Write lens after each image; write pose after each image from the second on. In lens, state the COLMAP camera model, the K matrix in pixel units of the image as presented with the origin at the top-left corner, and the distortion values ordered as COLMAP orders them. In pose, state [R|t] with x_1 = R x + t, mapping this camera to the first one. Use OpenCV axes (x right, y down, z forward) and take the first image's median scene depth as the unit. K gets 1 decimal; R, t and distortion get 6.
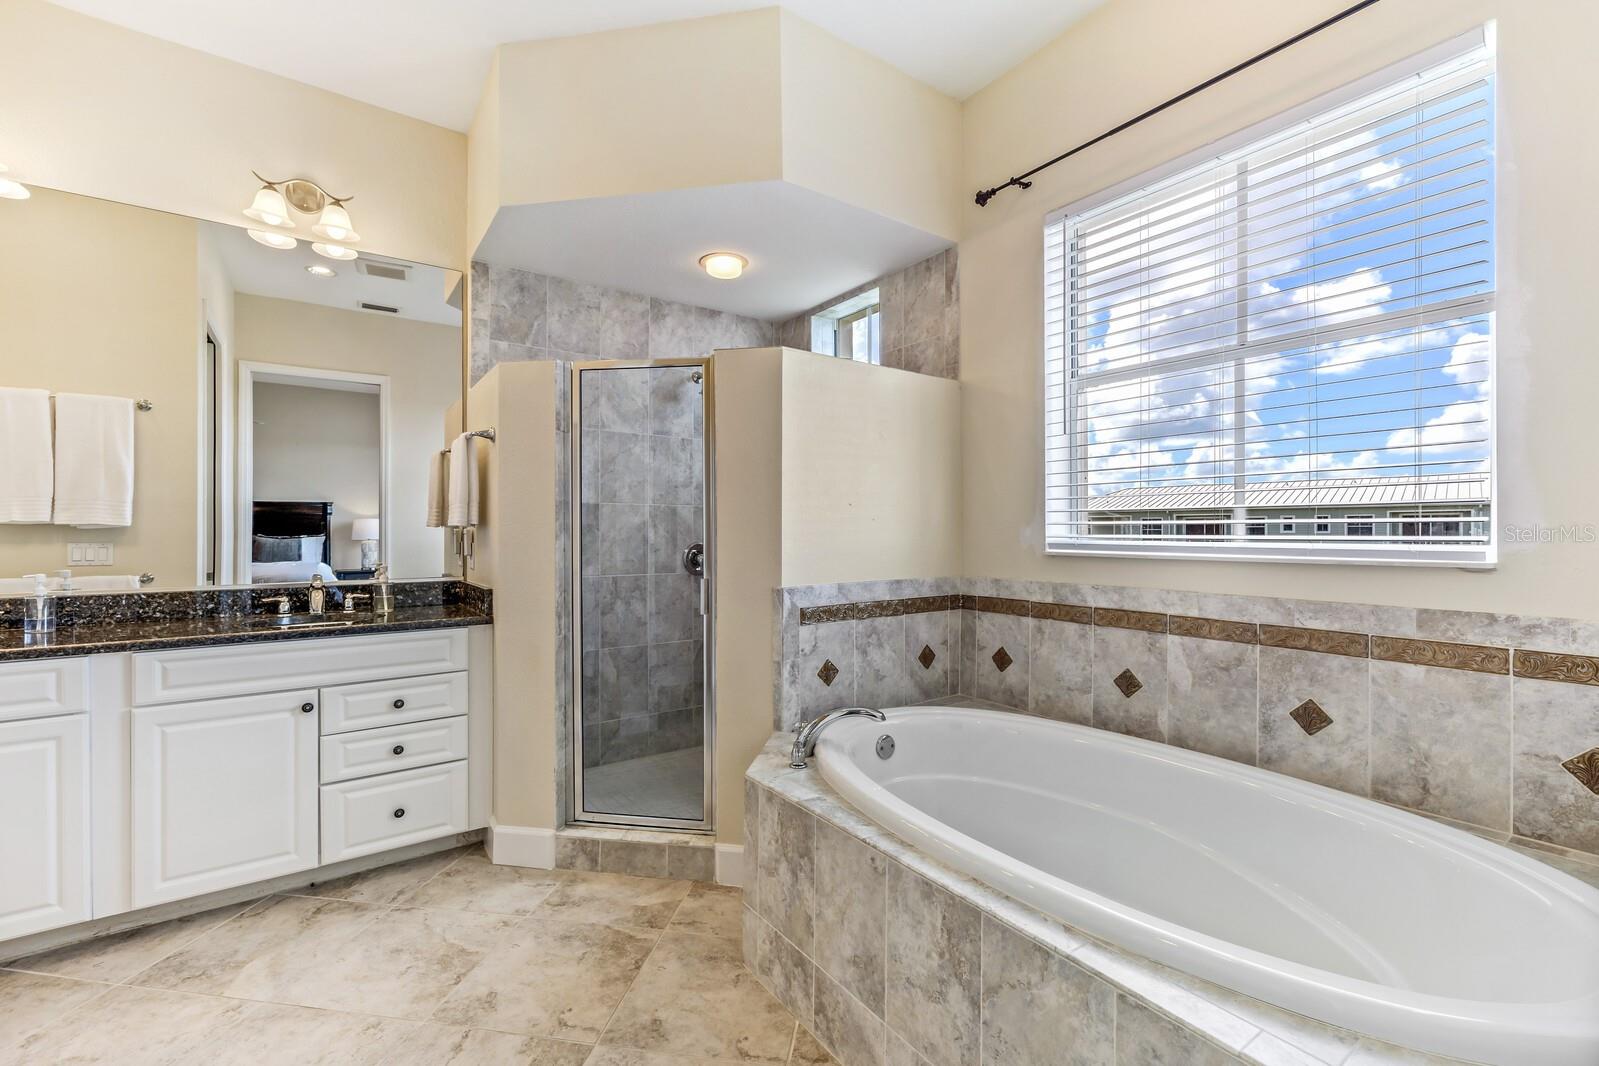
lens RADIAL K [[682.3, 0, 805.1], [0, 682.3, 535.0], [0, 0, 1]] dist [0.000451, -0.000051]
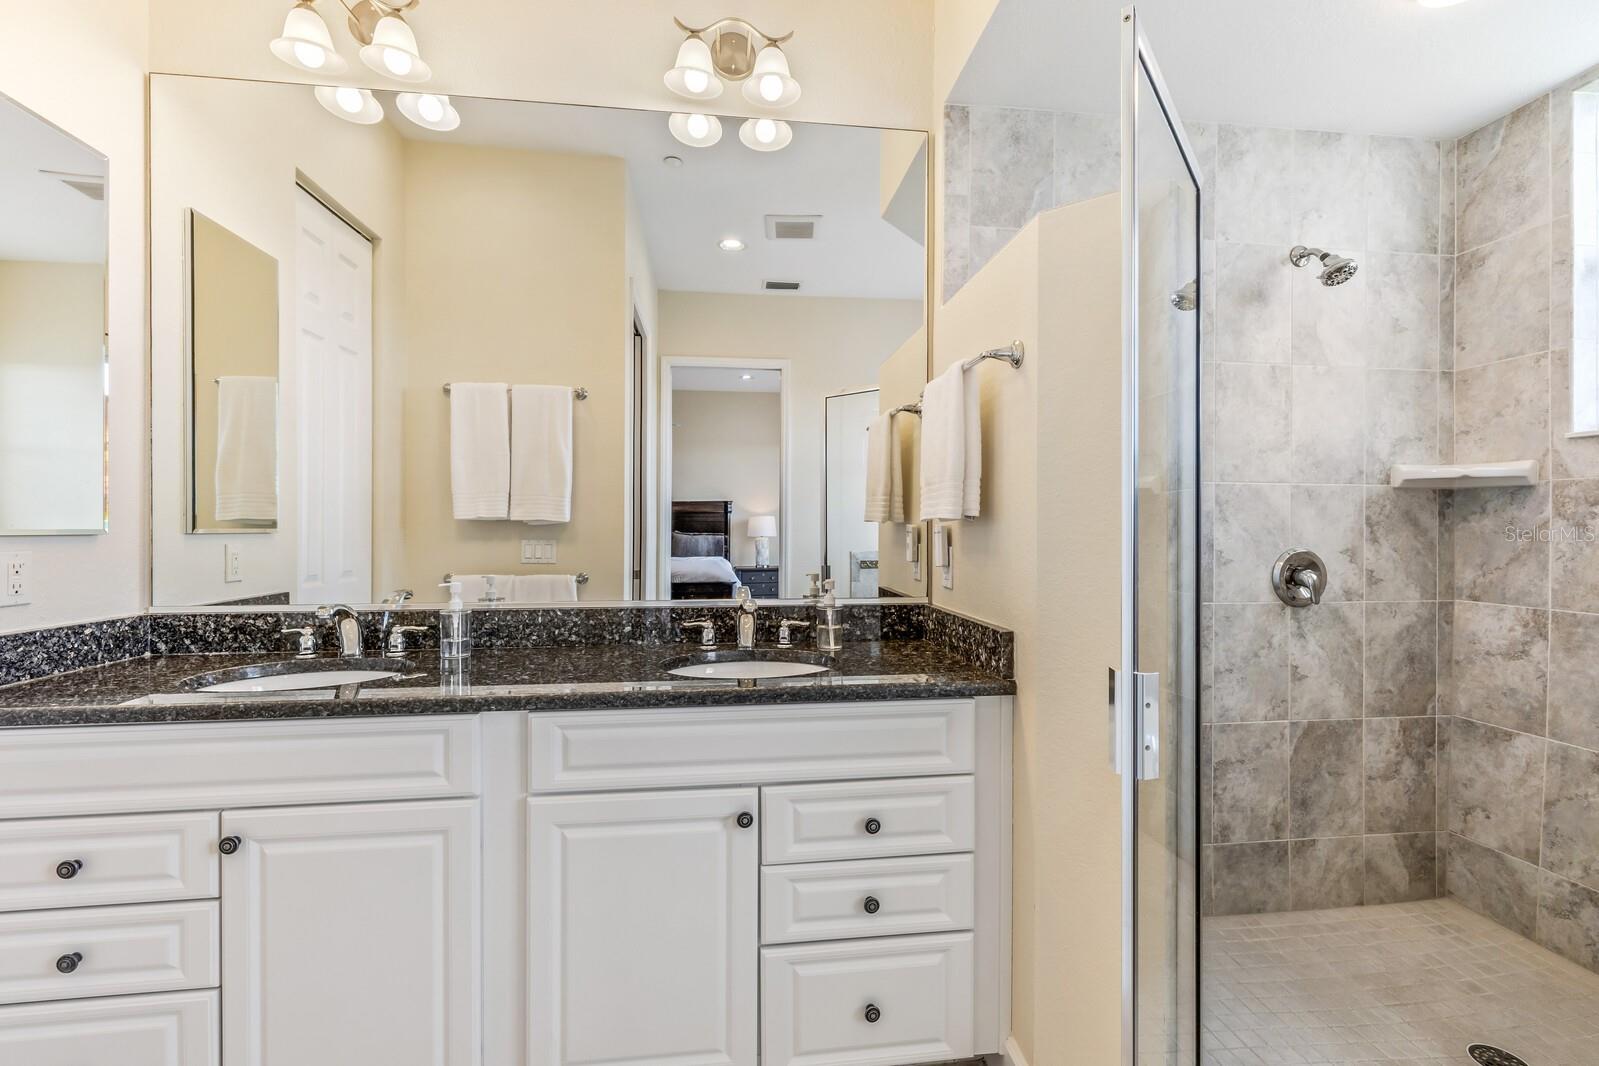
lens RADIAL K [[682.3, 0, 808.8], [0, 682.3, 538.9], [0, 0, 1]] dist [0.000451, -0.000051]
pose [[0.886238, 0.008499, -0.463153, -0.301934], [-0.004561, 0.999943, 0.009620, -0.001140], [0.463208, -0.006413, 0.886226, 0.370670]]
